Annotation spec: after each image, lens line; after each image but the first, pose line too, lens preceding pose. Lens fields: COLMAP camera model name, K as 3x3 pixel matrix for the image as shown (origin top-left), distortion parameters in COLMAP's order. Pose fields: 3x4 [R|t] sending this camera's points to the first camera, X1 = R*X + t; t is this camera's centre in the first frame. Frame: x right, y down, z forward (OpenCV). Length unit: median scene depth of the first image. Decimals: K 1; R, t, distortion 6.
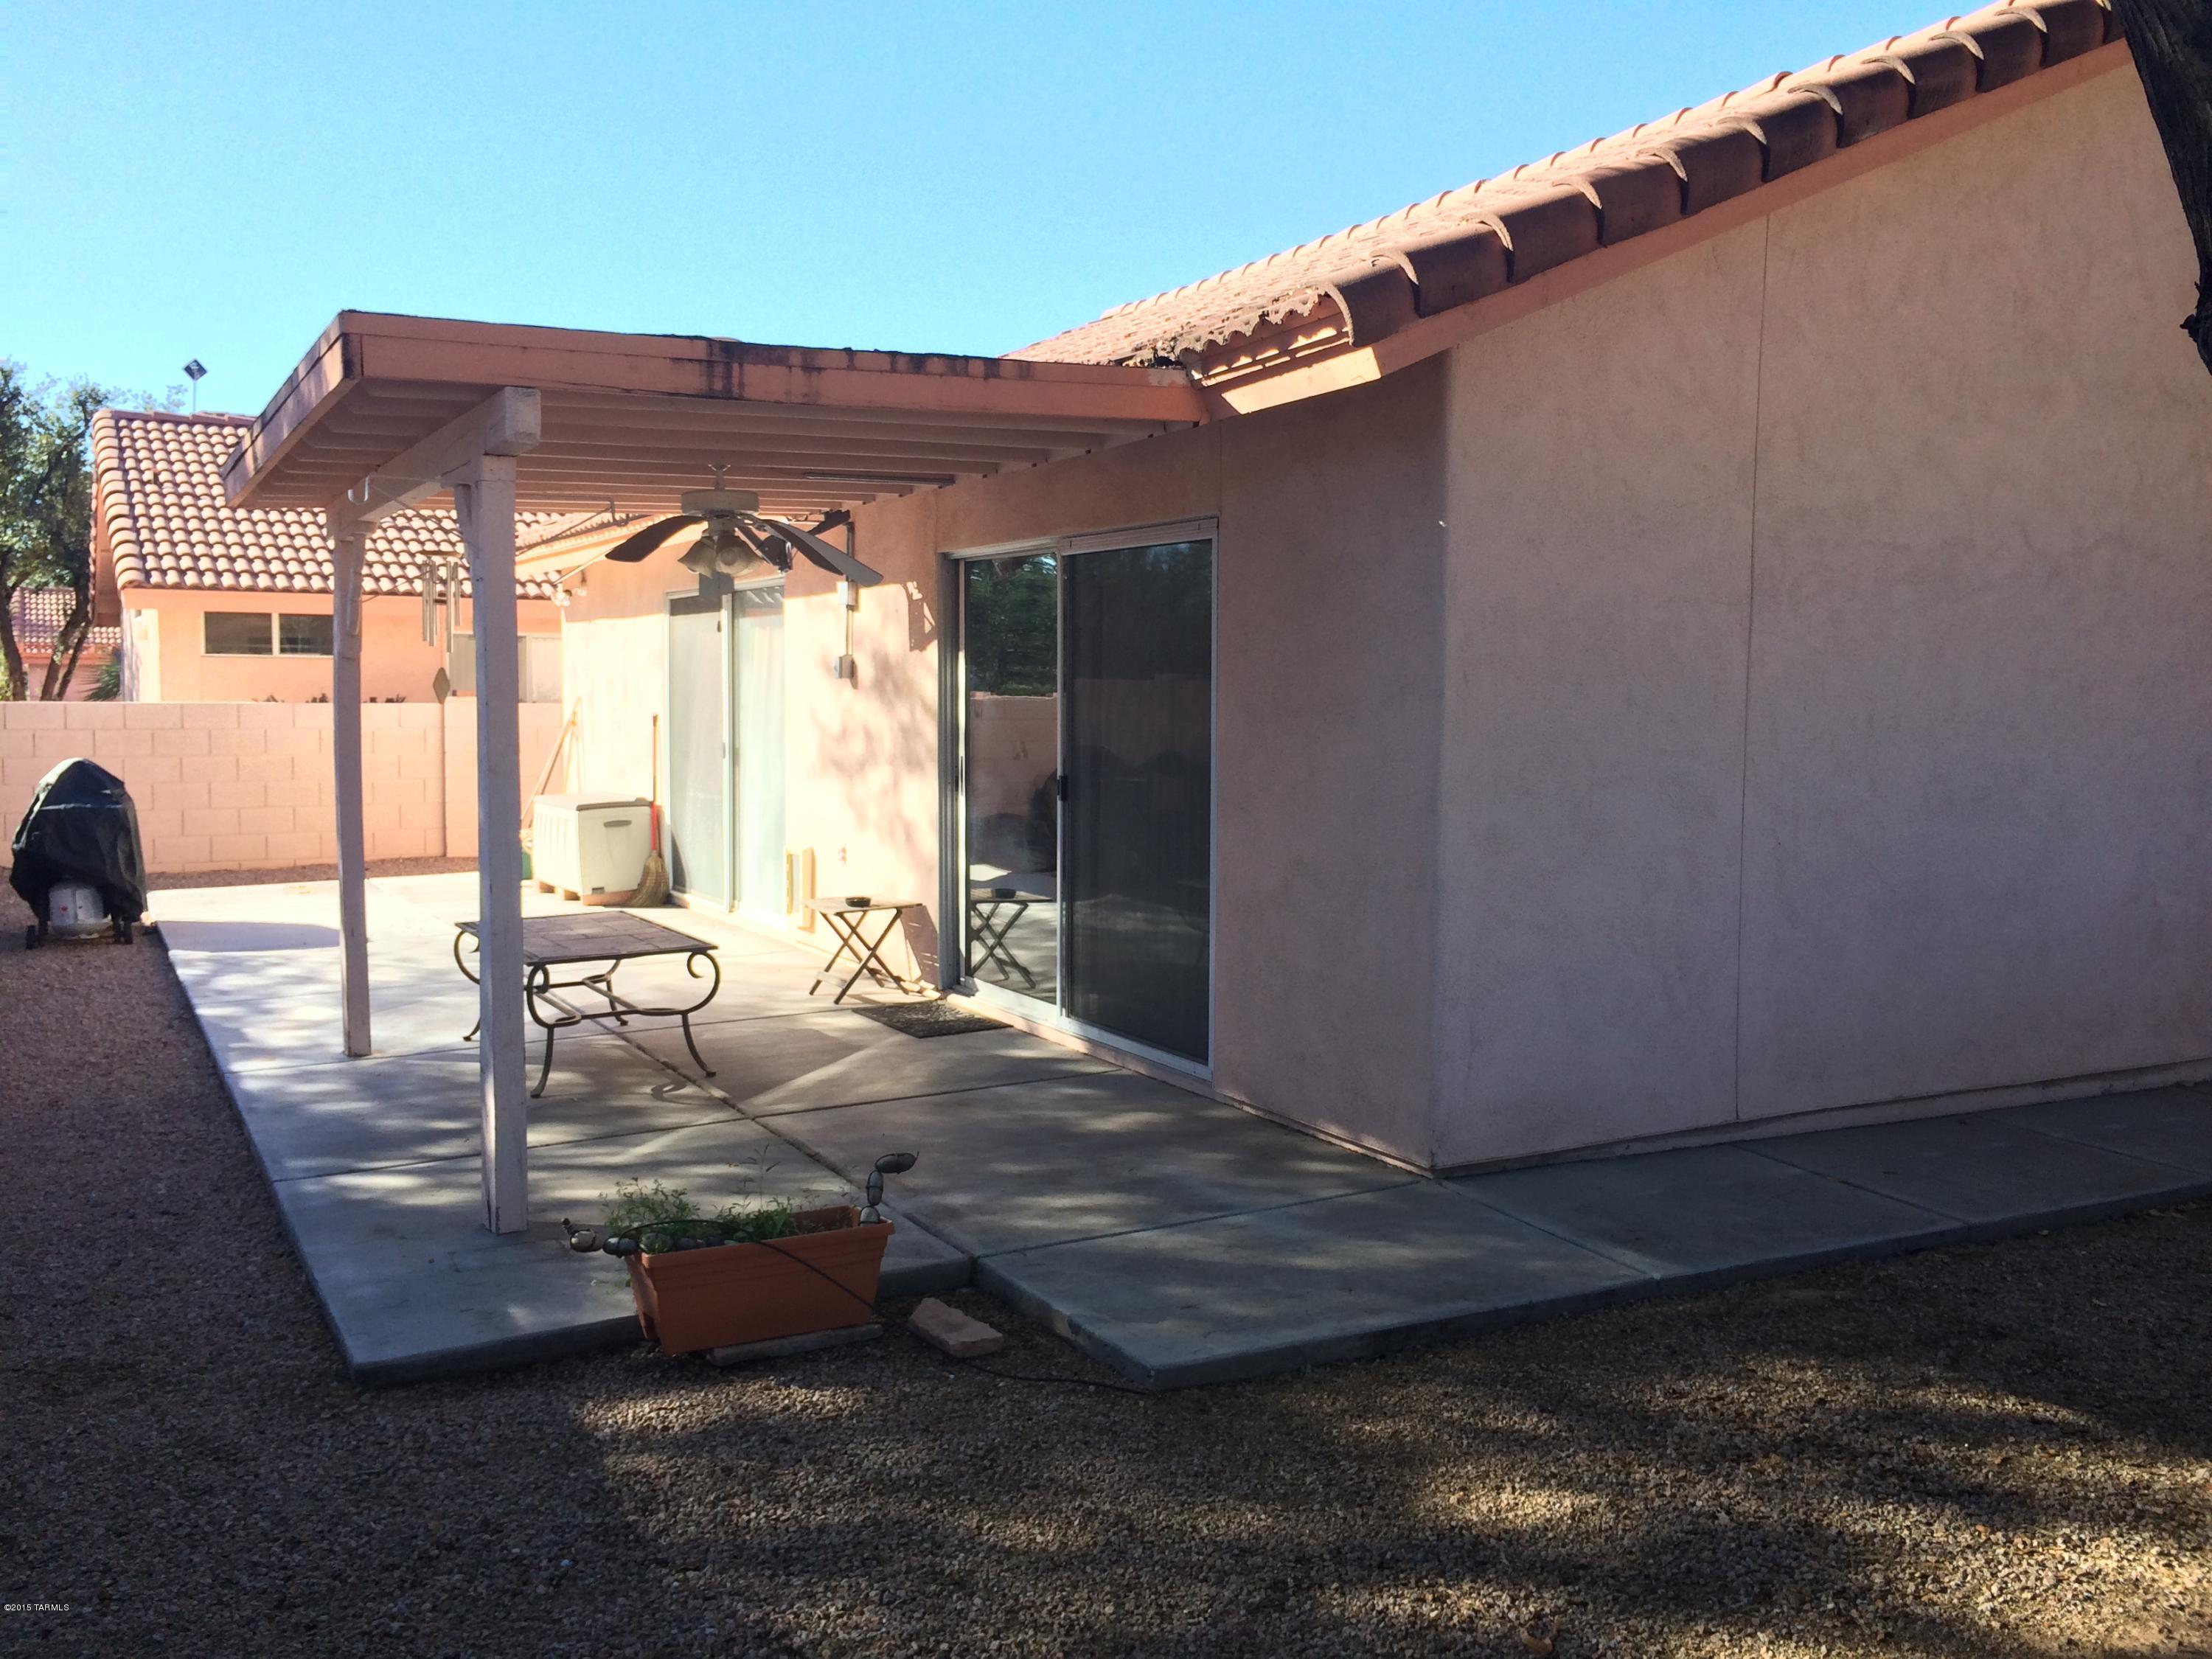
lens RADIAL K [[1883.0, 0, 1100.2], [0, 1883.0, 820.0], [0, 0, 1]] dist [0.089104, -0.120058]
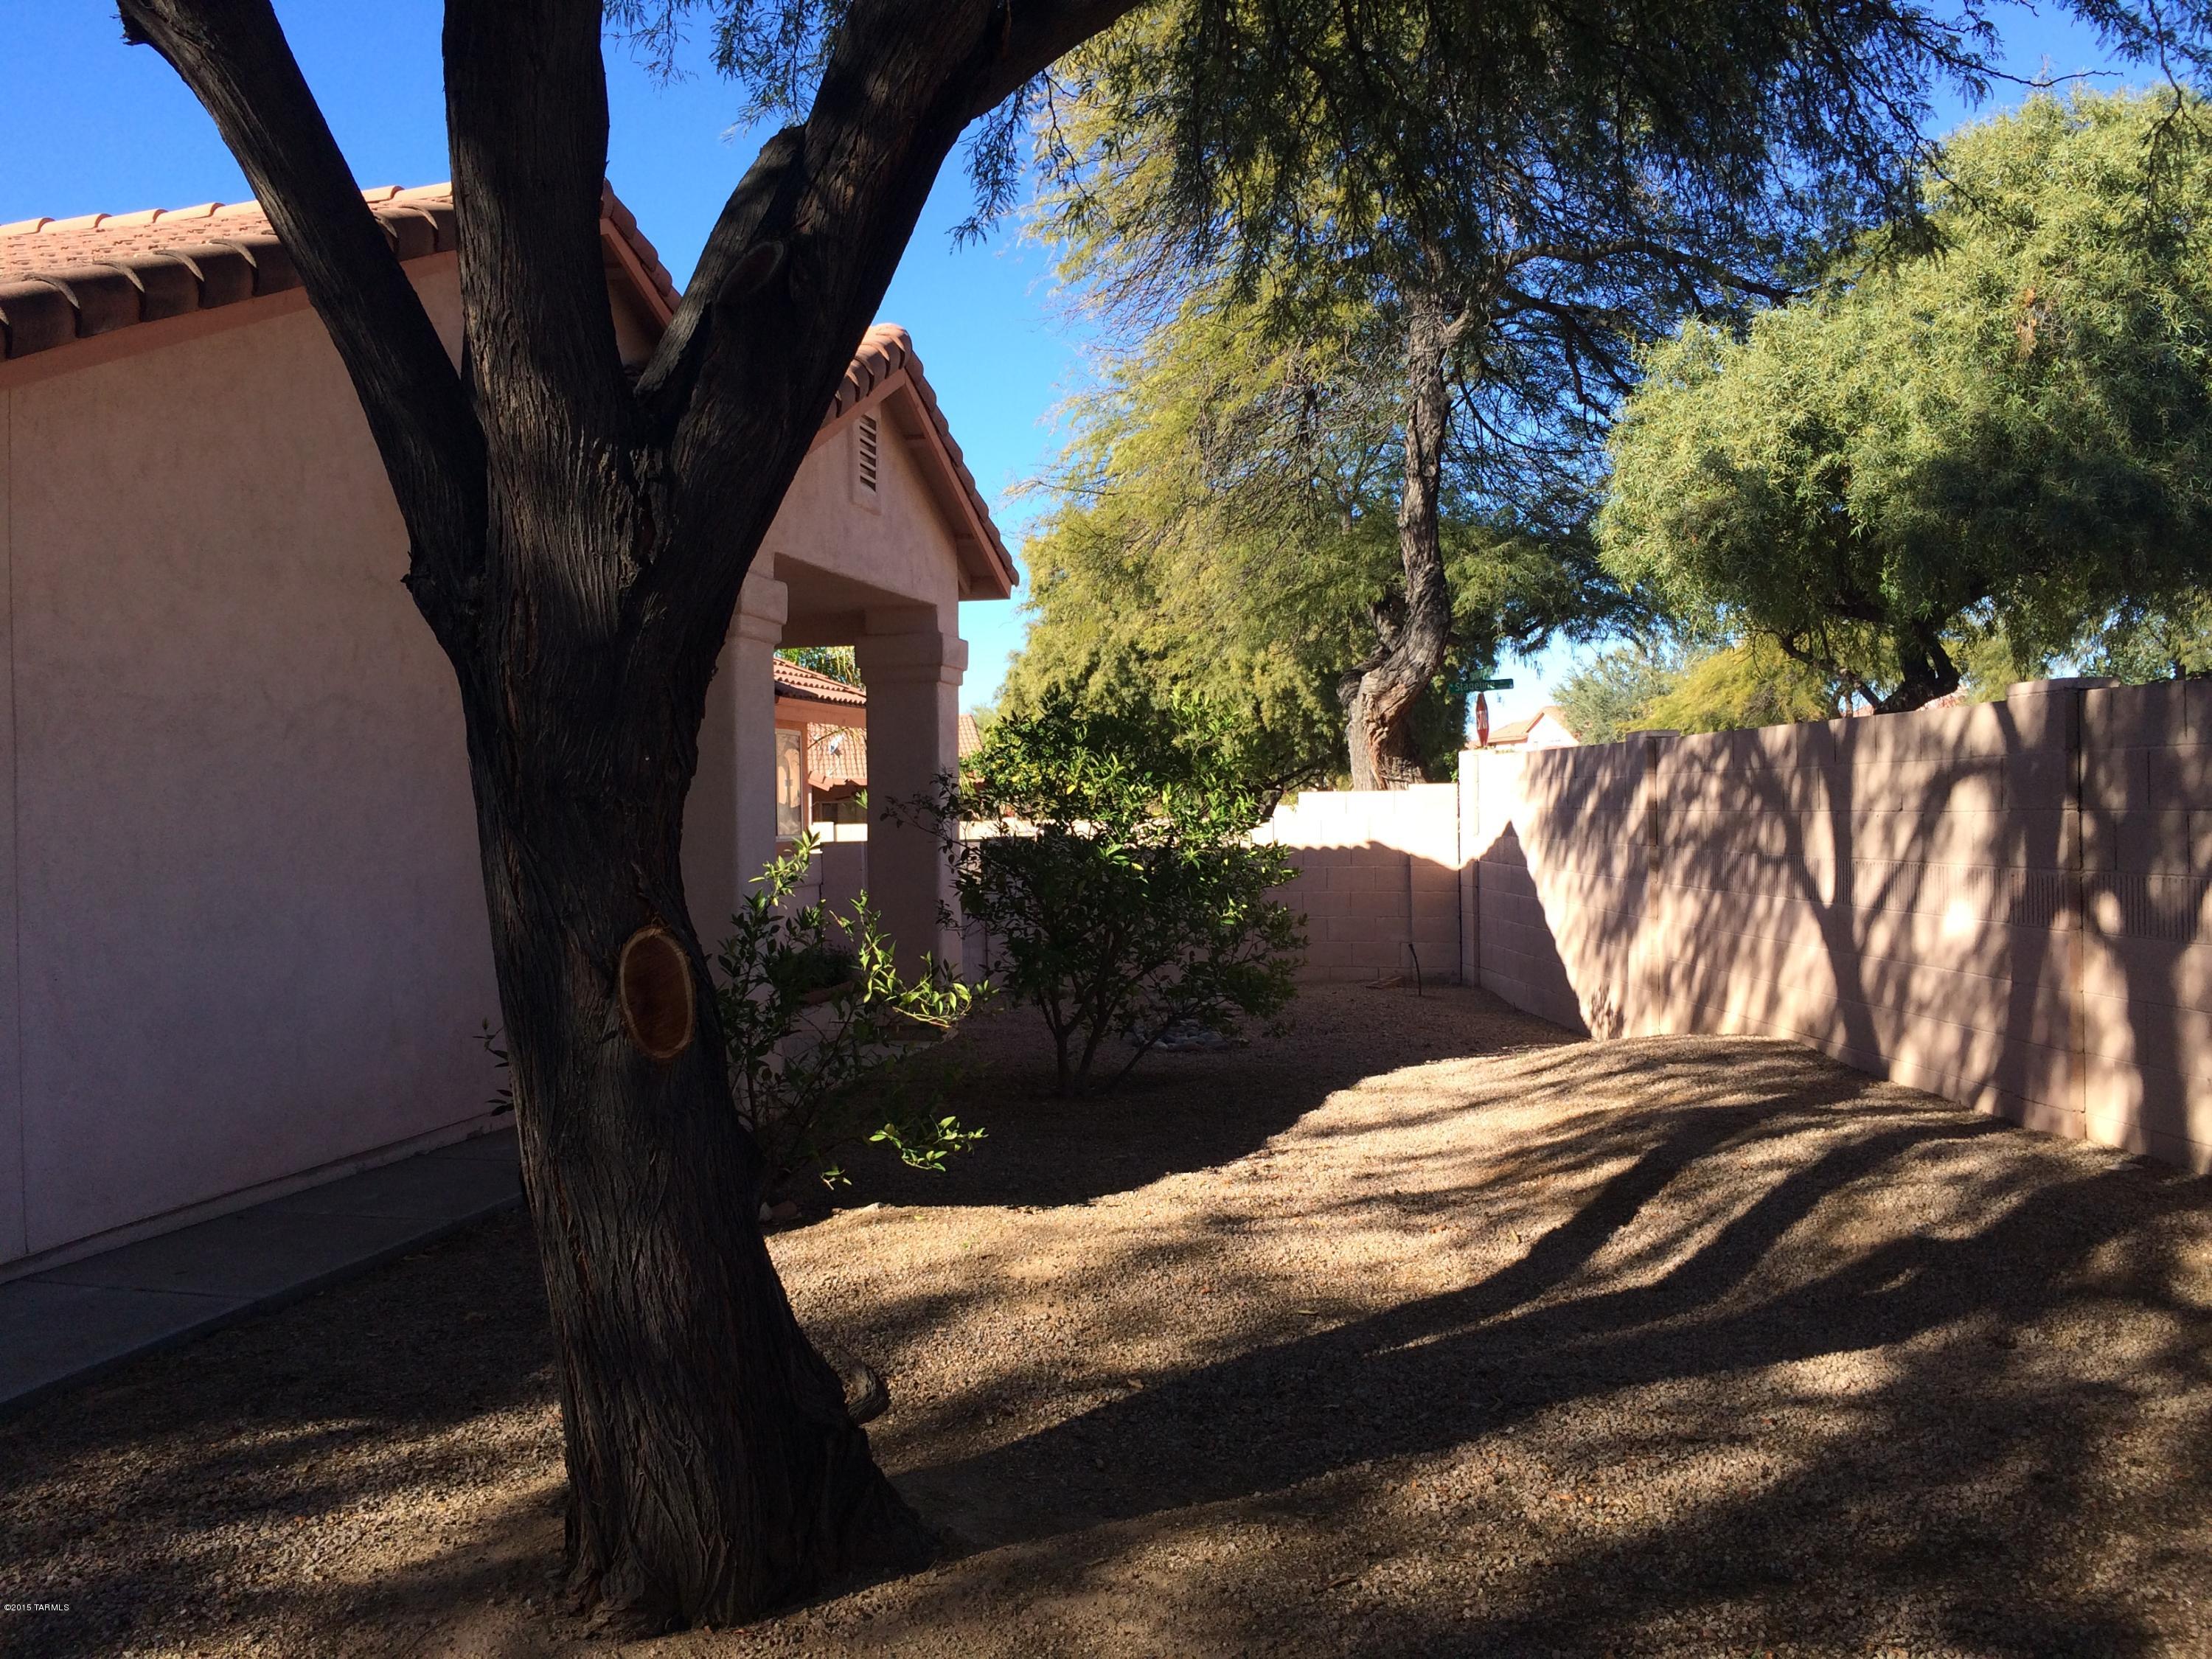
lens RADIAL K [[1883.0, 0, 1104.6], [0, 1883.0, 828.3], [0, 0, 1]] dist [0.089104, -0.120058]
pose [[0.641820, -0.024932, 0.766450, -0.121632], [0.073768, 0.996844, -0.029347, 0.004345], [-0.763299, 0.075375, 0.641633, -0.189423]]
